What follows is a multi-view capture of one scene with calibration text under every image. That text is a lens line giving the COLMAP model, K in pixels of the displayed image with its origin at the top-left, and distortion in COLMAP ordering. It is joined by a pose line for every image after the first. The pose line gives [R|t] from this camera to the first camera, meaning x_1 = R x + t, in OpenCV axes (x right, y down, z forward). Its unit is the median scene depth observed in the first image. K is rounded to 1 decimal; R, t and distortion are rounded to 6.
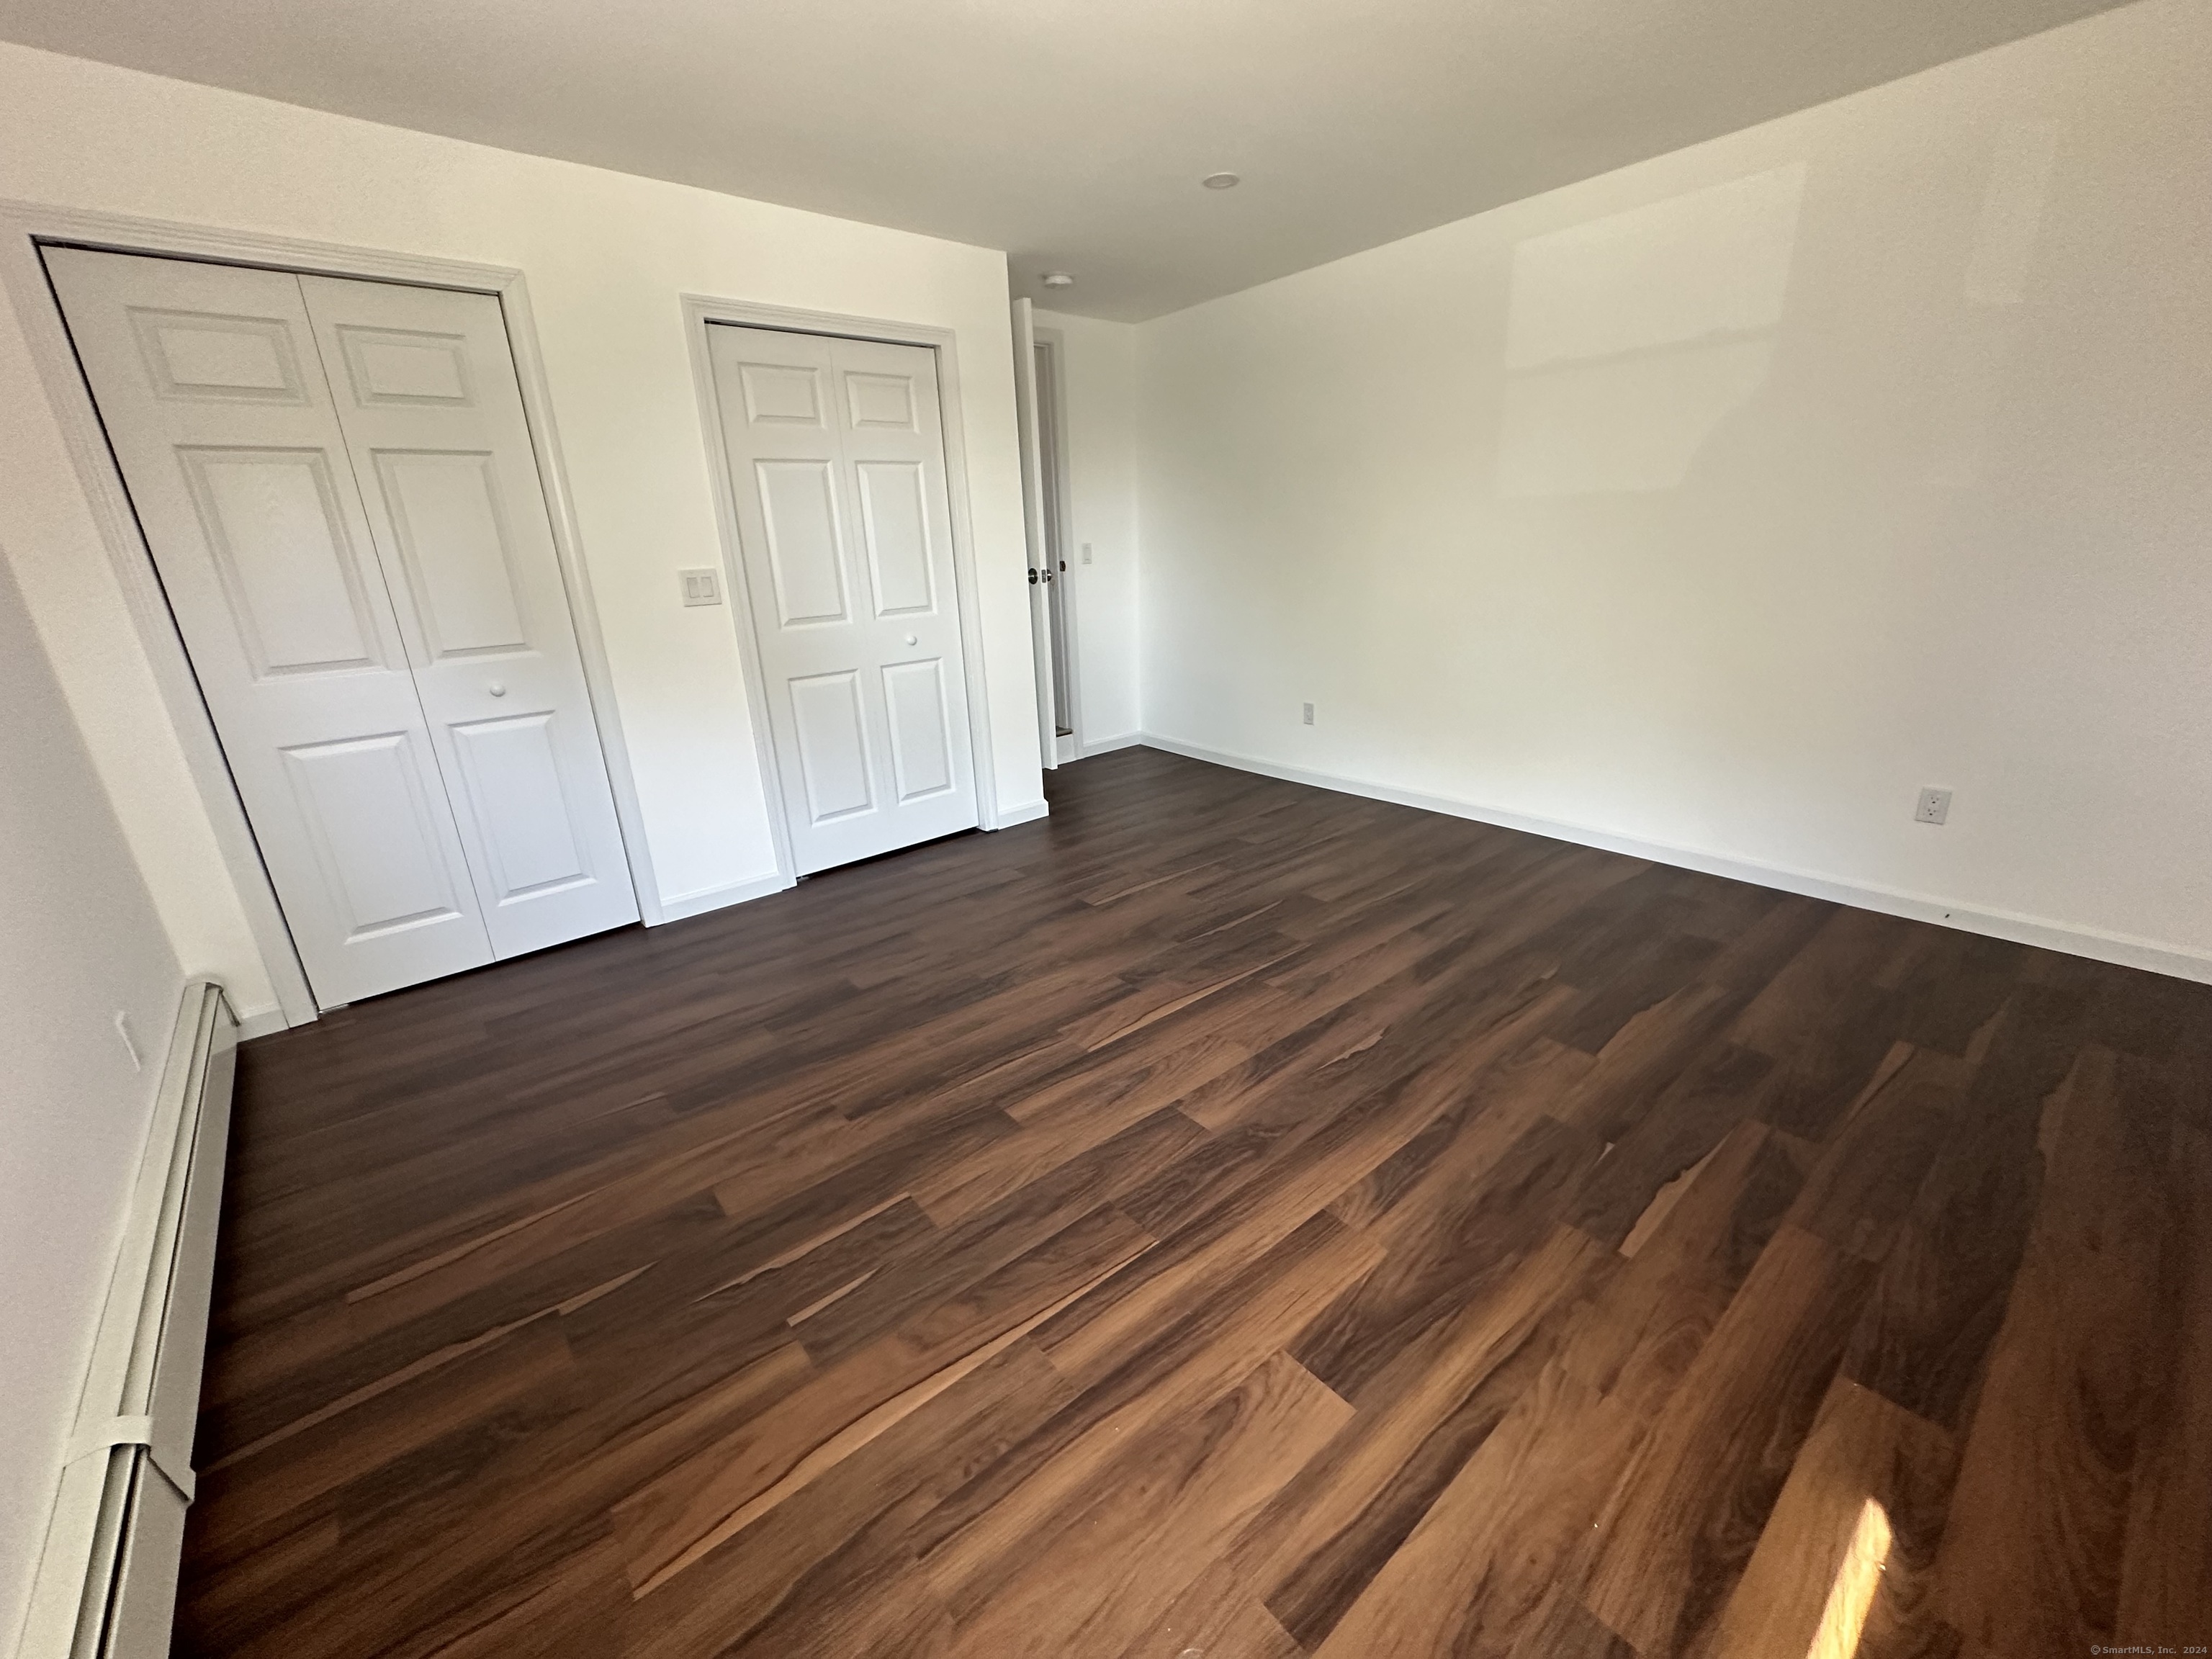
lens RADIAL K [[888.3, 0, 1106.0], [0, 888.3, 829.5], [0, 0, 1]] dist [0.000894, 0.000070]
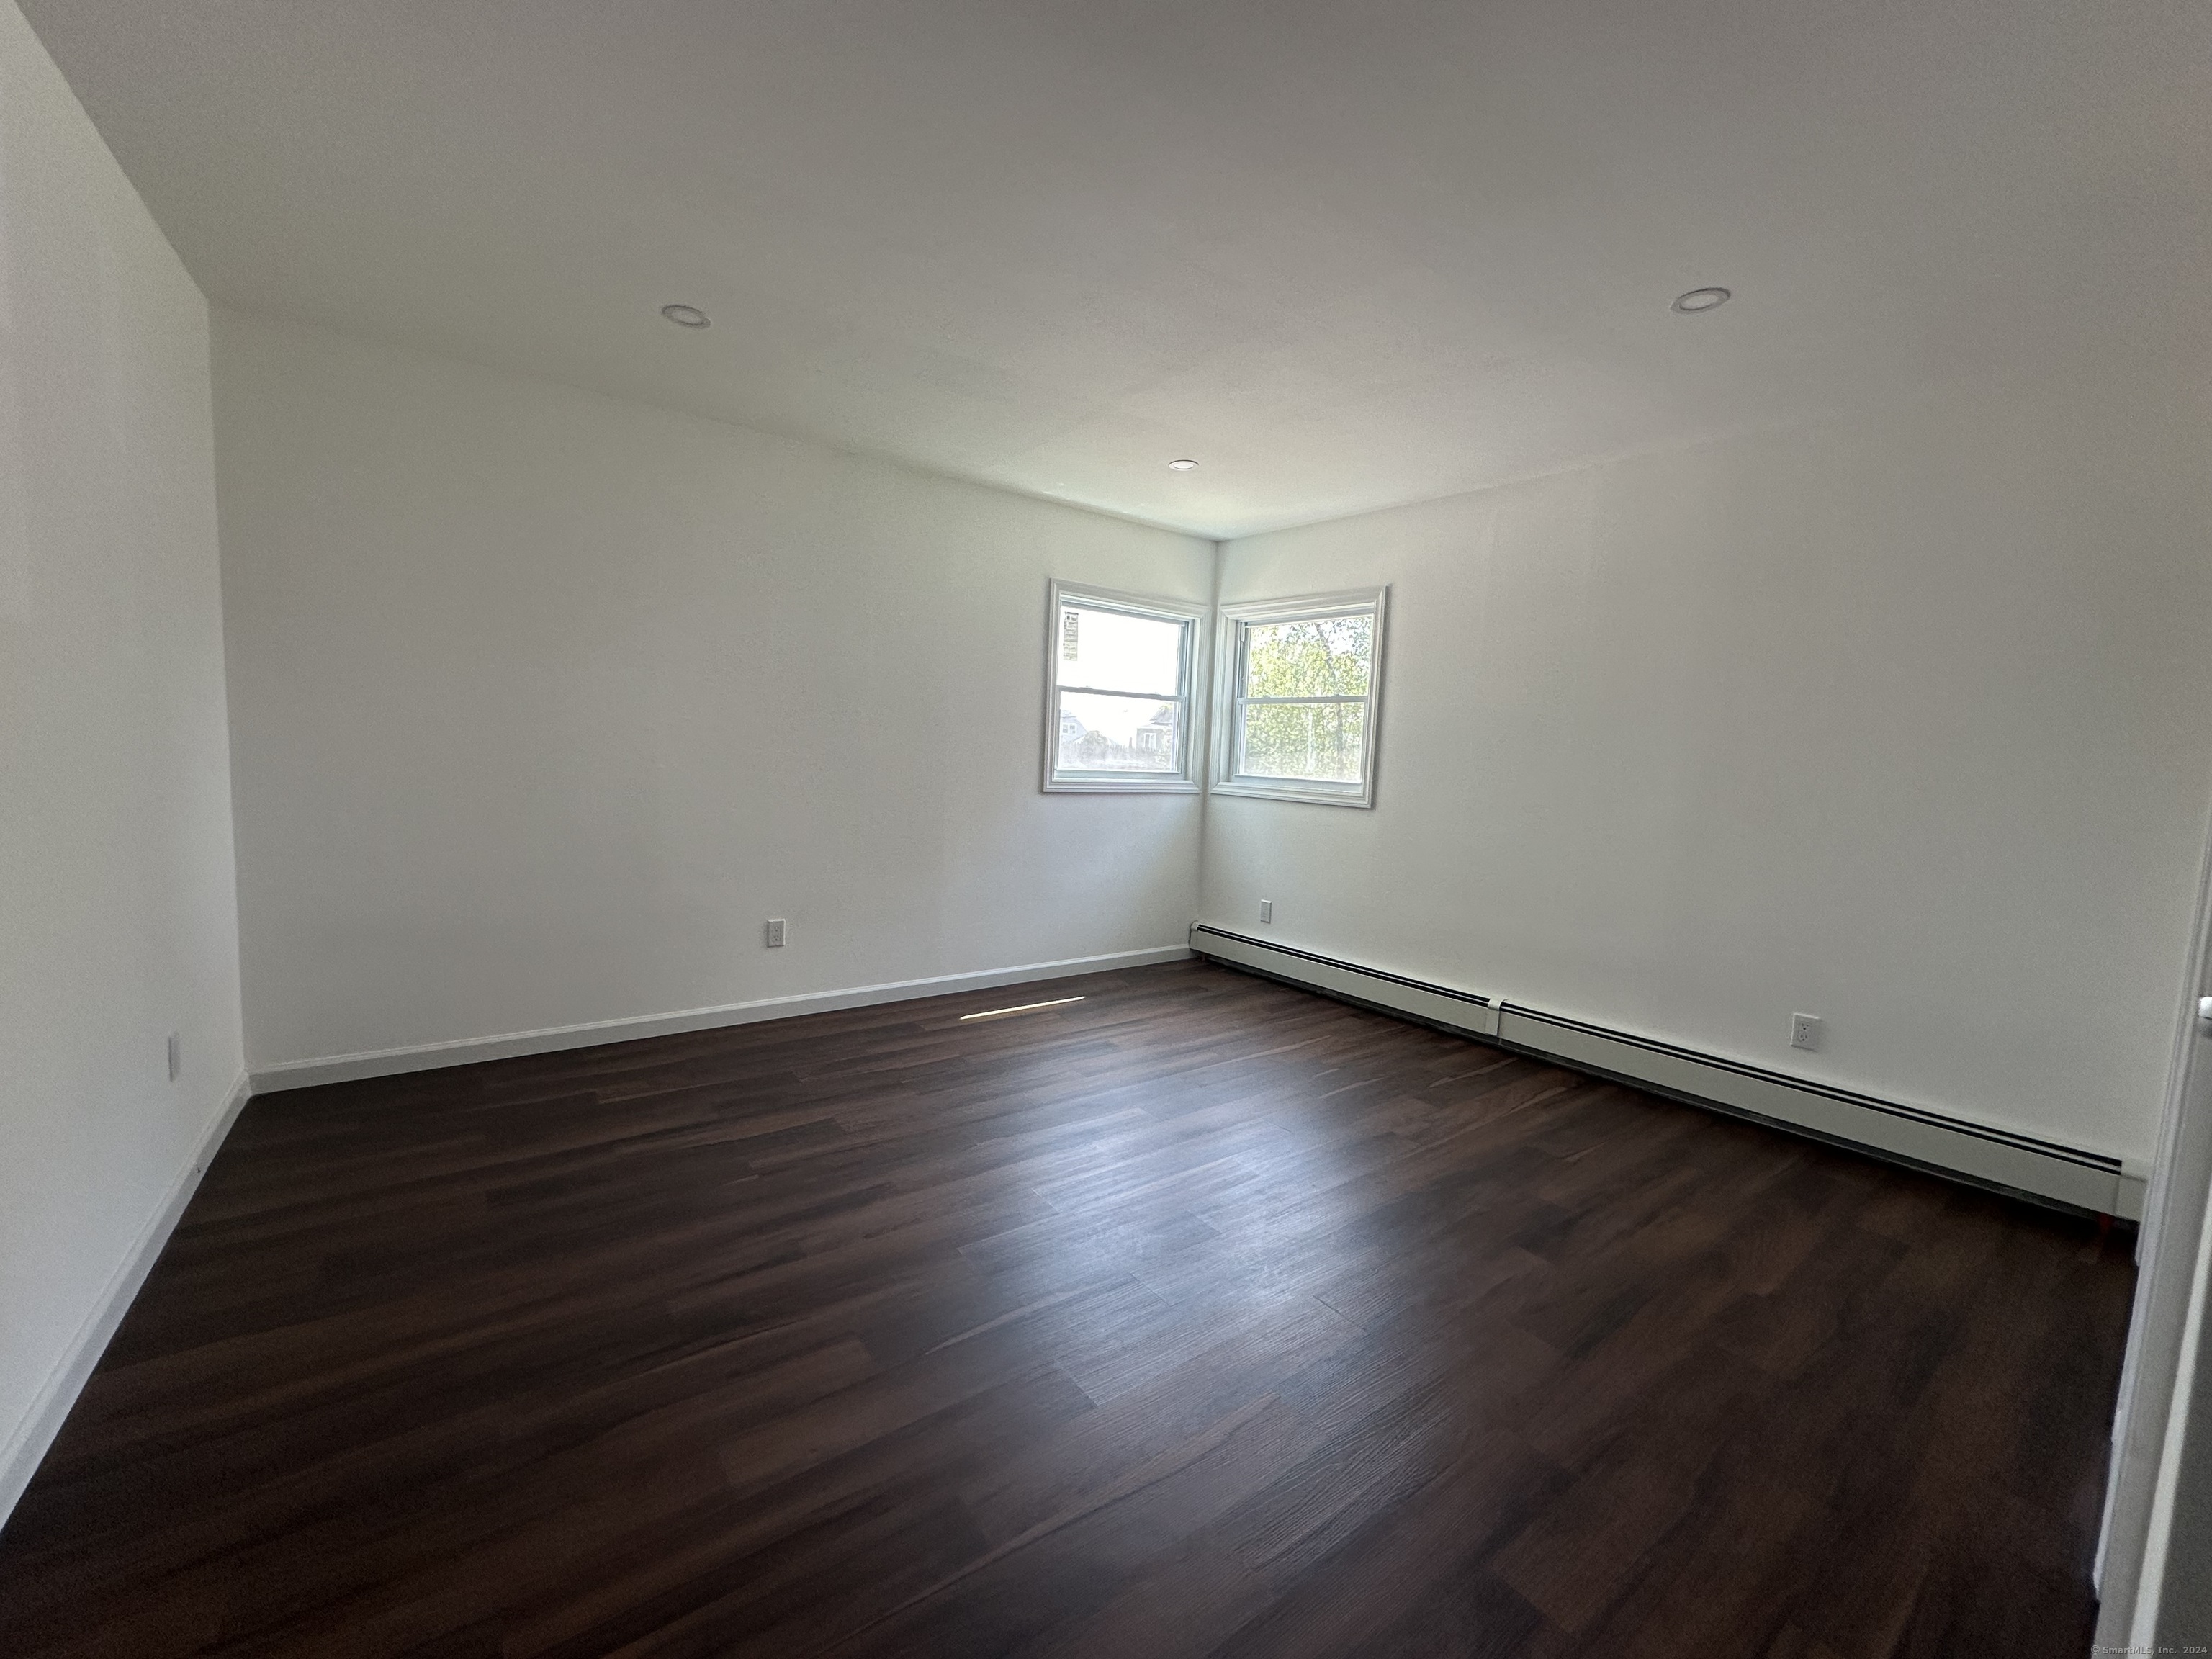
lens RADIAL K [[888.3, 0, 1106.0], [0, 888.3, 829.5], [0, 0, 1]] dist [0.000894, 0.000070]
pose [[-0.999186, -0.008297, 0.039473, 0.121963], [0.008291, 0.915481, 0.402275, -0.730202], [-0.039475, 0.402275, -0.914668, 2.264627]]
